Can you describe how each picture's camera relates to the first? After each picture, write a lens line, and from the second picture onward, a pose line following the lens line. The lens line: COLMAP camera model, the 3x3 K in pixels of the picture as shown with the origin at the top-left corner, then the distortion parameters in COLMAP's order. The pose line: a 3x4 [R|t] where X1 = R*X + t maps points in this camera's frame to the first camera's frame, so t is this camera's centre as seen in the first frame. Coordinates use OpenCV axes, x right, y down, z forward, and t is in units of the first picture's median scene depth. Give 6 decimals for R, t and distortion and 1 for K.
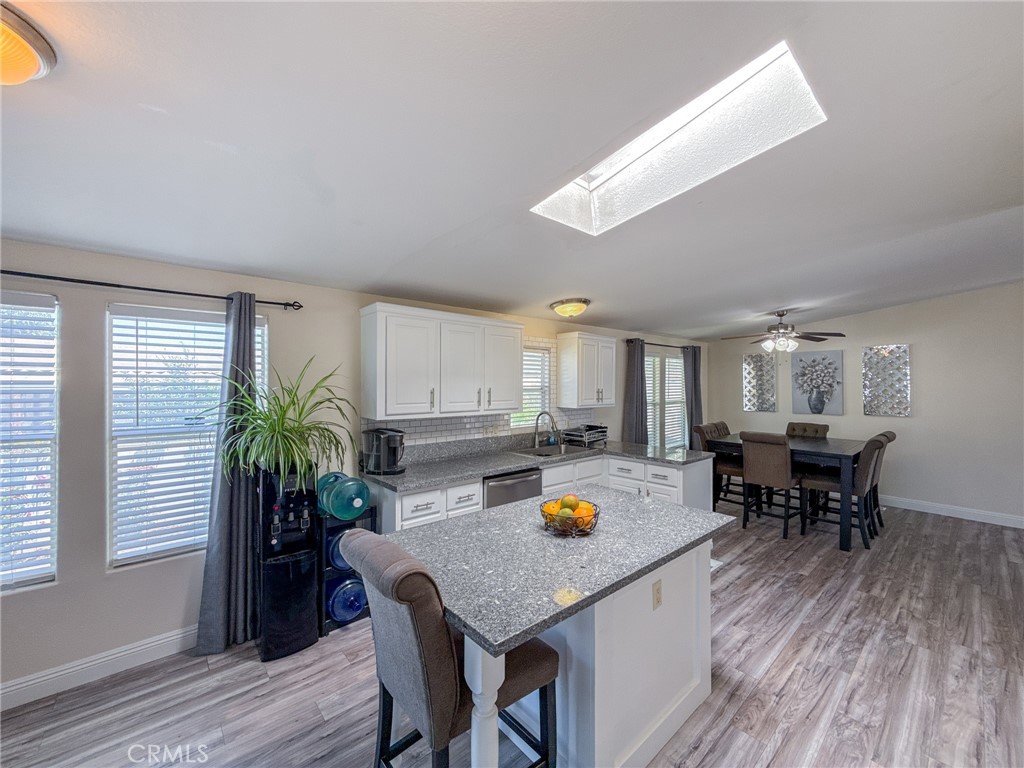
lens RADIAL K [[410.7, 0, 517.9], [0, 410.7, 382.8], [0, 0, 1]] dist [0.003186, 0.000110]
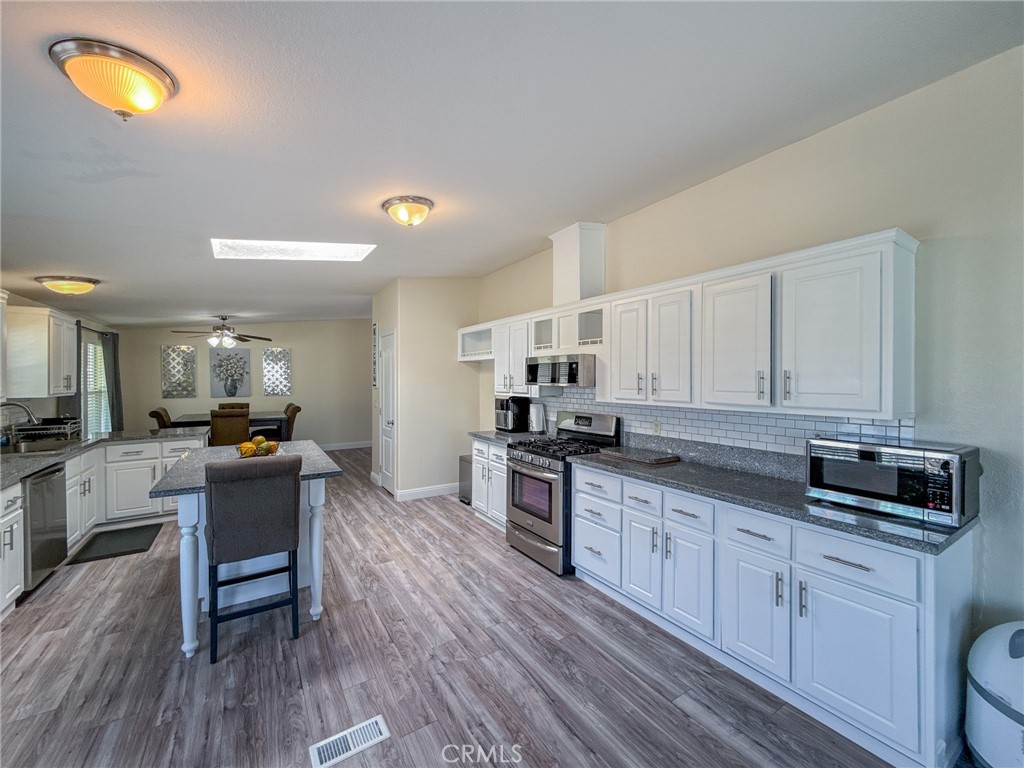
lens RADIAL K [[410.7, 0, 510.5], [0, 410.7, 384.9], [0, 0, 1]] dist [0.003186, 0.000110]
pose [[0.154660, -0.016360, 0.987832, -0.539678], [-0.003566, 0.999847, 0.017118, 0.017678], [-0.987961, -0.006170, 0.154578, -0.085518]]
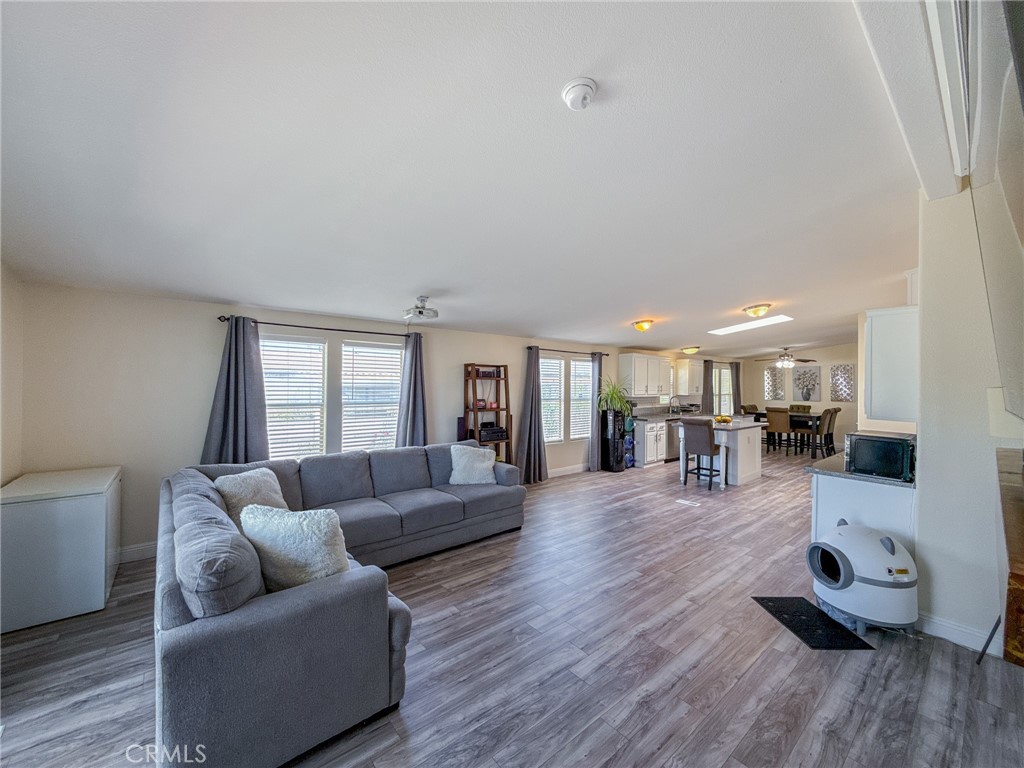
lens RADIAL K [[410.7, 0, 518.8], [0, 410.7, 379.4], [0, 0, 1]] dist [0.003186, 0.000110]
pose [[0.999814, 0.007387, -0.017840, -0.673549], [-0.007460, 0.999964, -0.004014, -0.003358], [0.017810, 0.004147, 0.999833, -1.106764]]
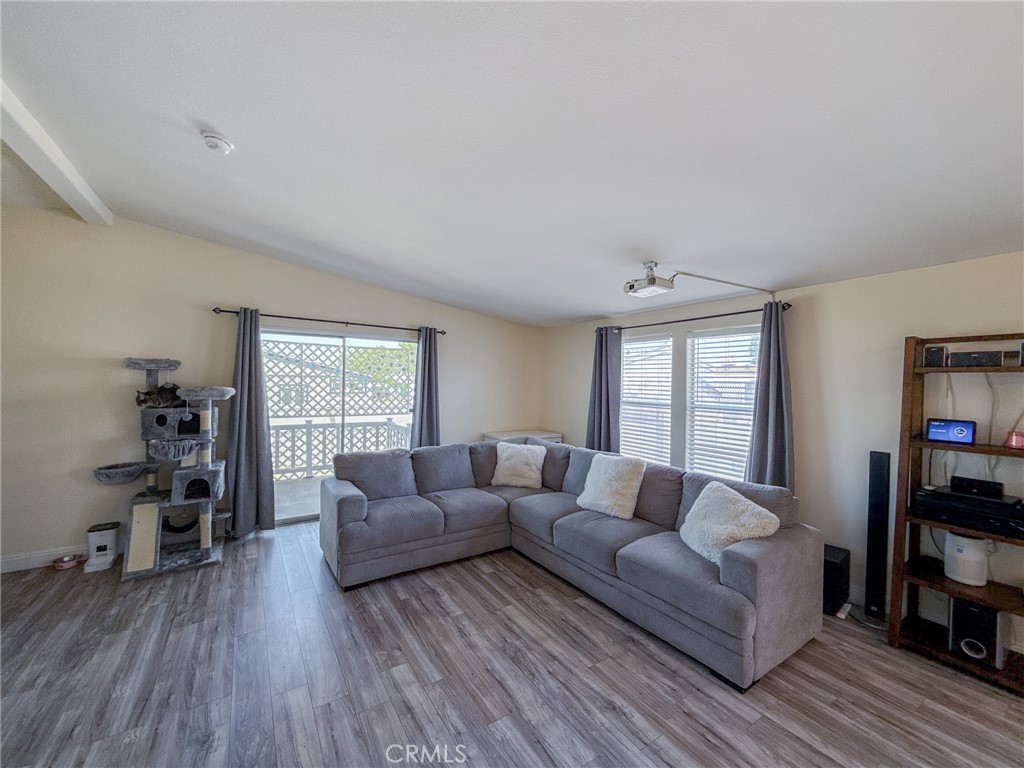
lens RADIAL K [[410.7, 0, 513.6], [0, 410.7, 383.5], [0, 0, 1]] dist [0.003186, 0.000110]
pose [[-0.146551, -0.001212, -0.989202, -0.200333], [-0.007852, 0.999969, -0.000062, 0.011396], [0.989172, 0.007758, -0.146556, -0.312350]]
